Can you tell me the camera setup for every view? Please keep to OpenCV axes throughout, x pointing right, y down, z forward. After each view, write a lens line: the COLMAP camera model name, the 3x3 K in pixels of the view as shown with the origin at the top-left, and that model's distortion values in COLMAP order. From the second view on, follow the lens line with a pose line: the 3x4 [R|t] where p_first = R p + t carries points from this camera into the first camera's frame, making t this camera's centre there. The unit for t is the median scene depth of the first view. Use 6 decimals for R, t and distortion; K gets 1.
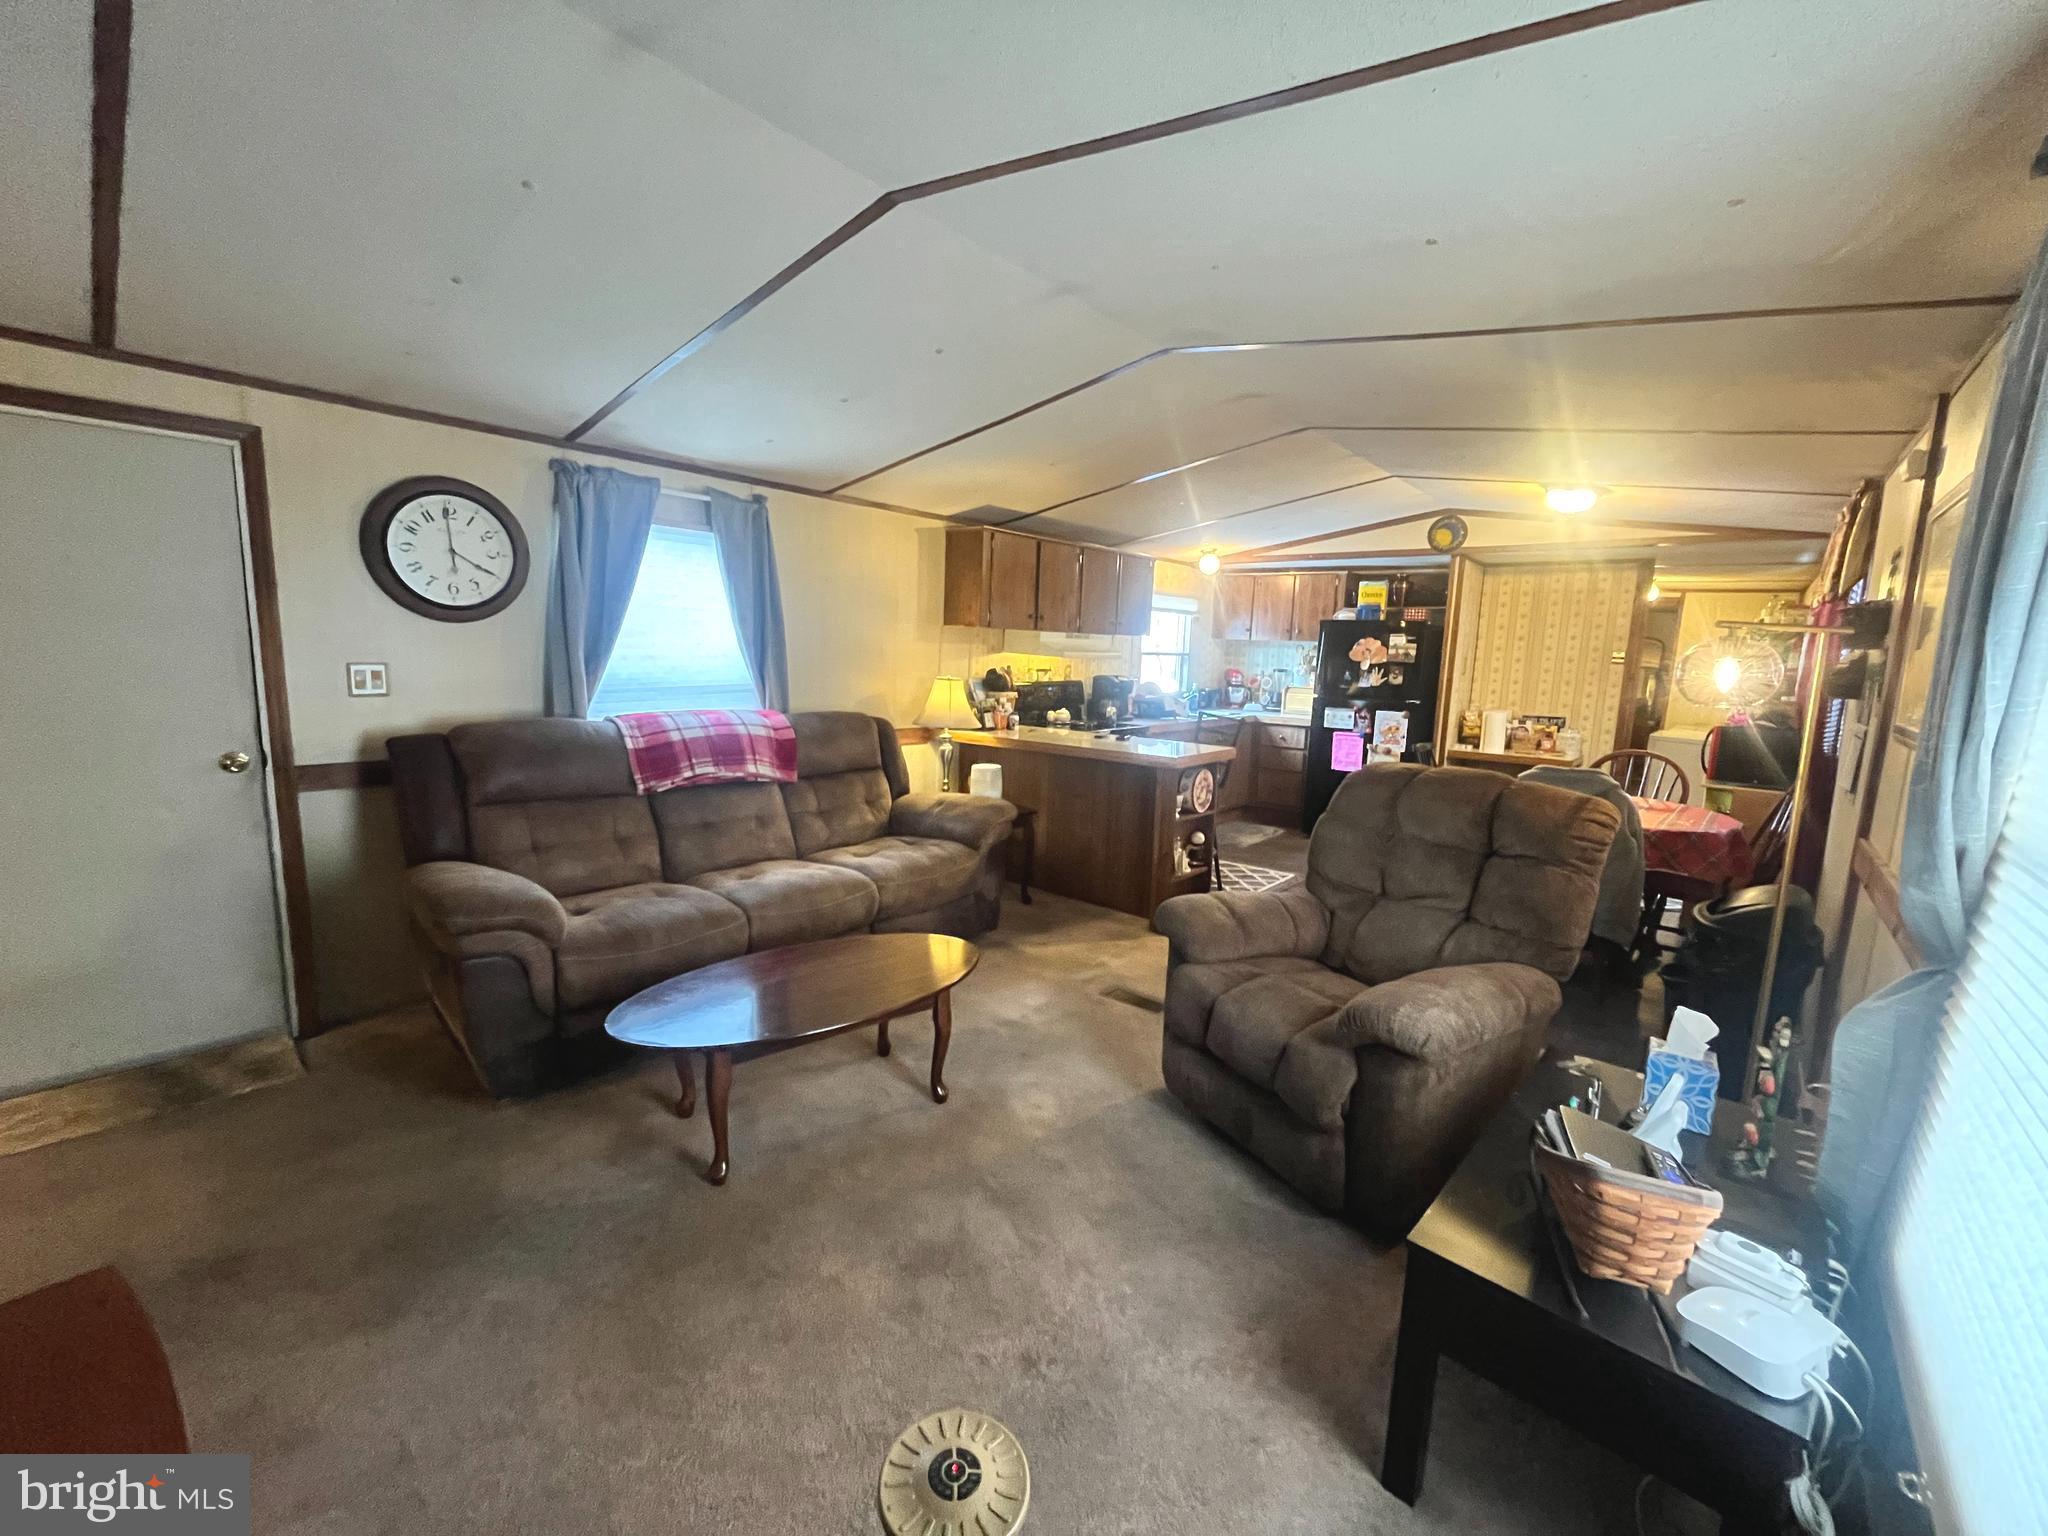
lens RADIAL K [[822.3, 0, 1027.8], [0, 822.3, 765.3], [0, 0, 1]] dist [-0.003408, 0.000102]
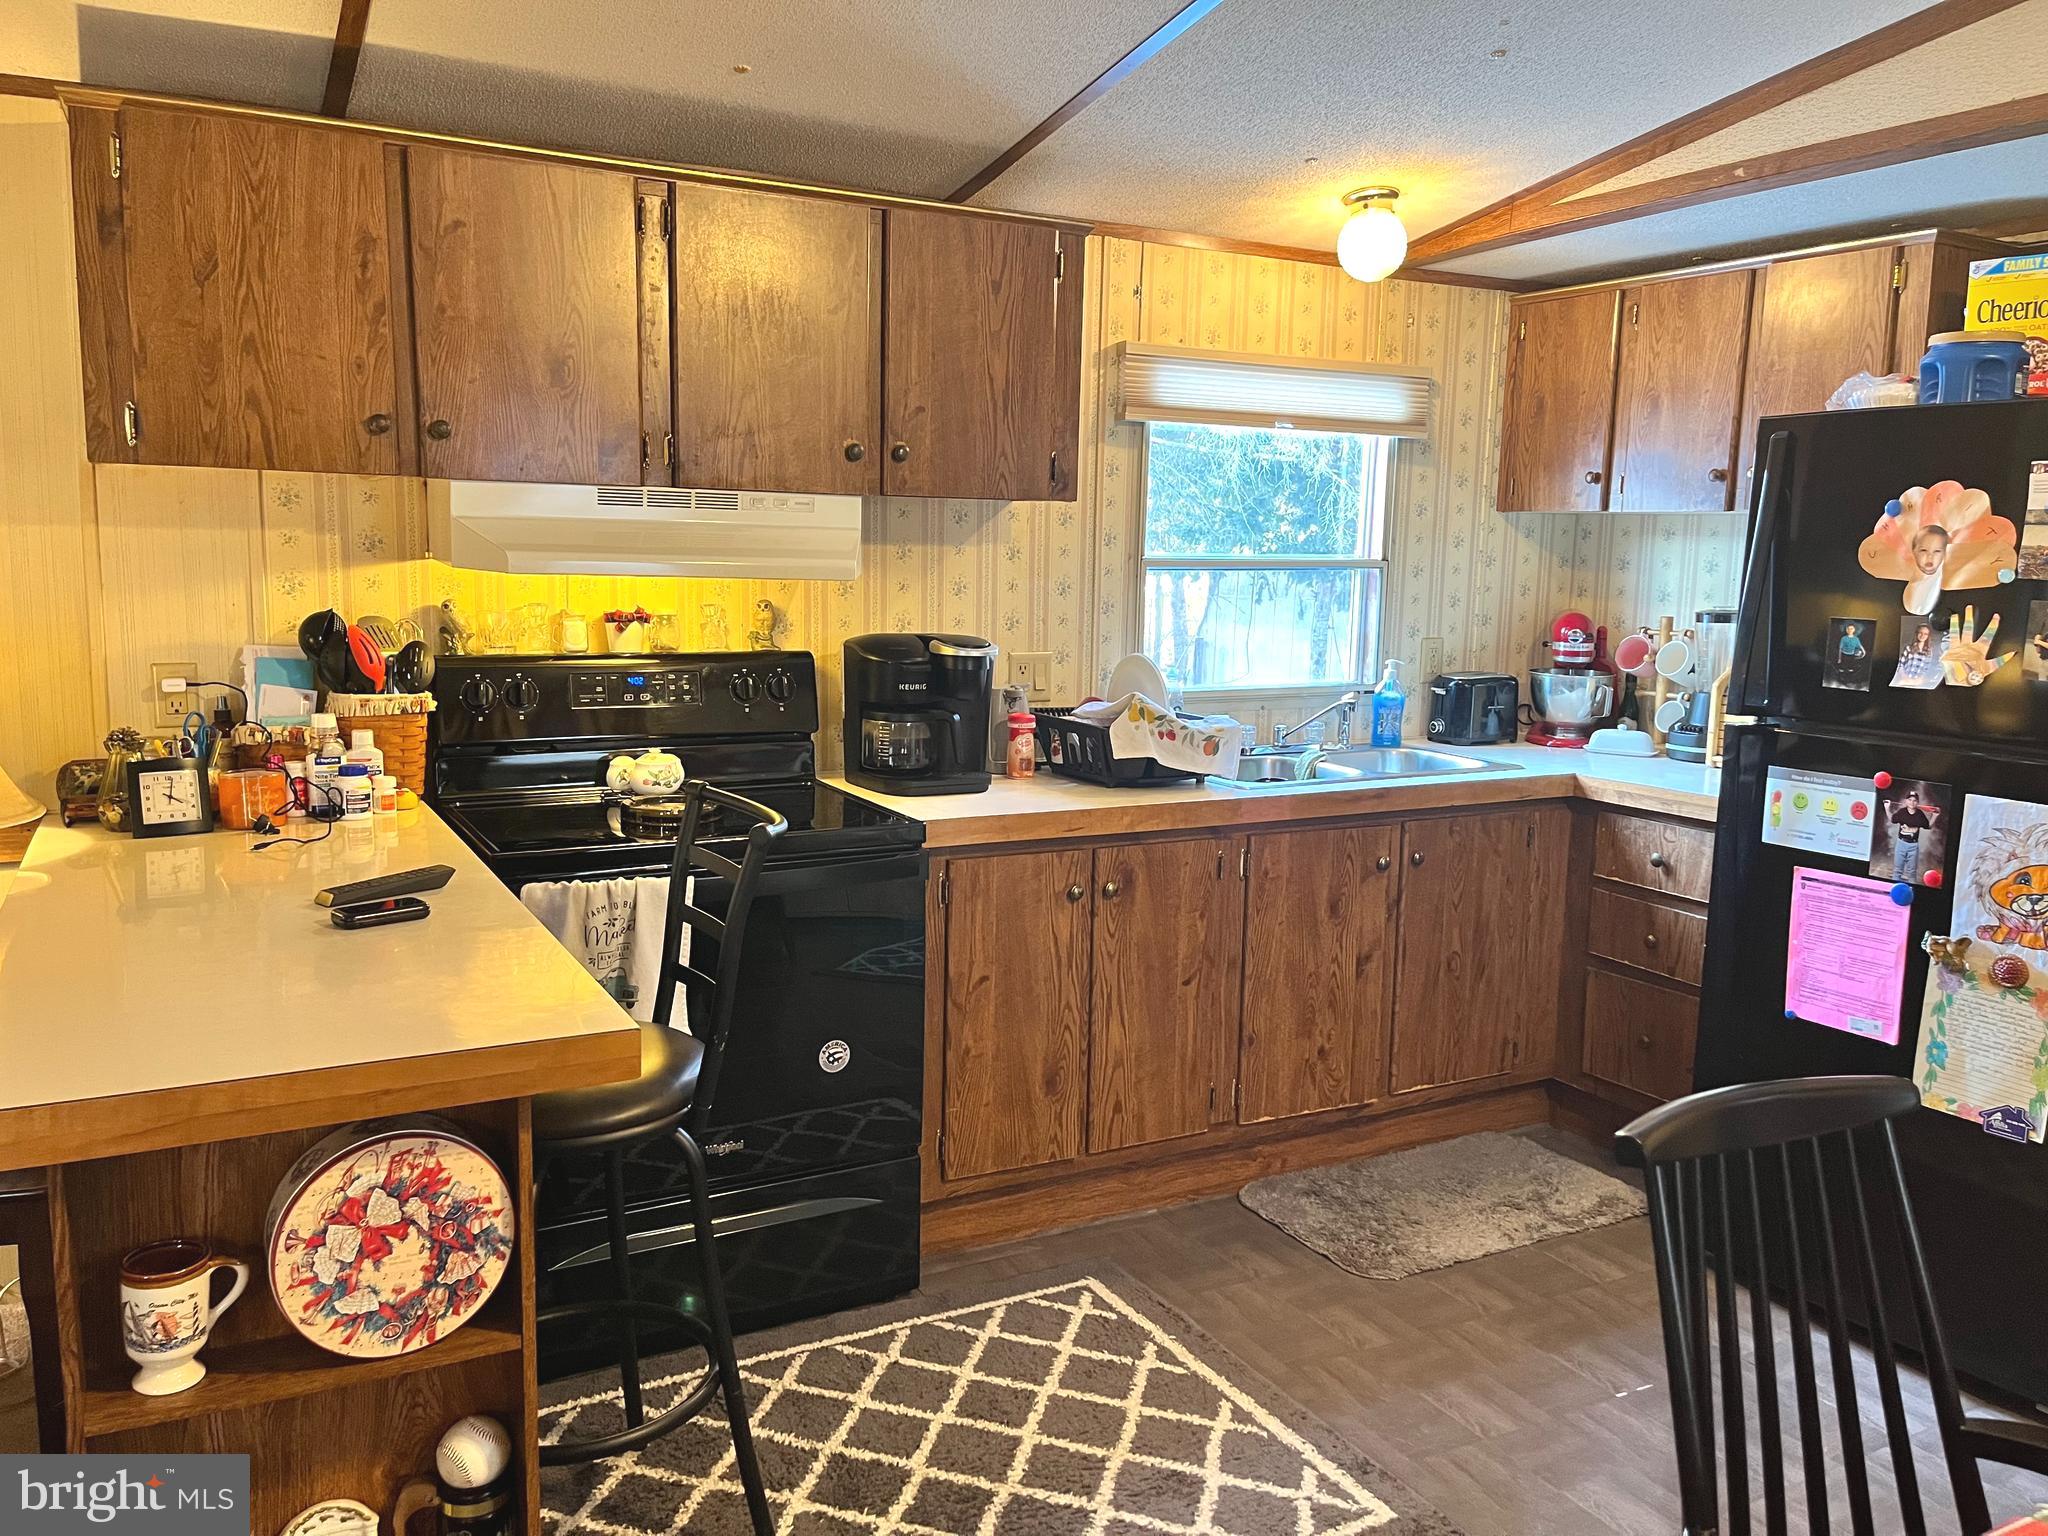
lens RADIAL K [[1537.9, 0, 1018.1], [0, 1537.9, 768.9], [0, 0, 1]] dist [0.070216, -0.091782]
pose [[0.931514, 0.038291, -0.361684, 0.392002], [-0.042375, 0.999096, -0.003363, -0.071291], [0.361228, 0.018460, 0.932295, 0.579803]]
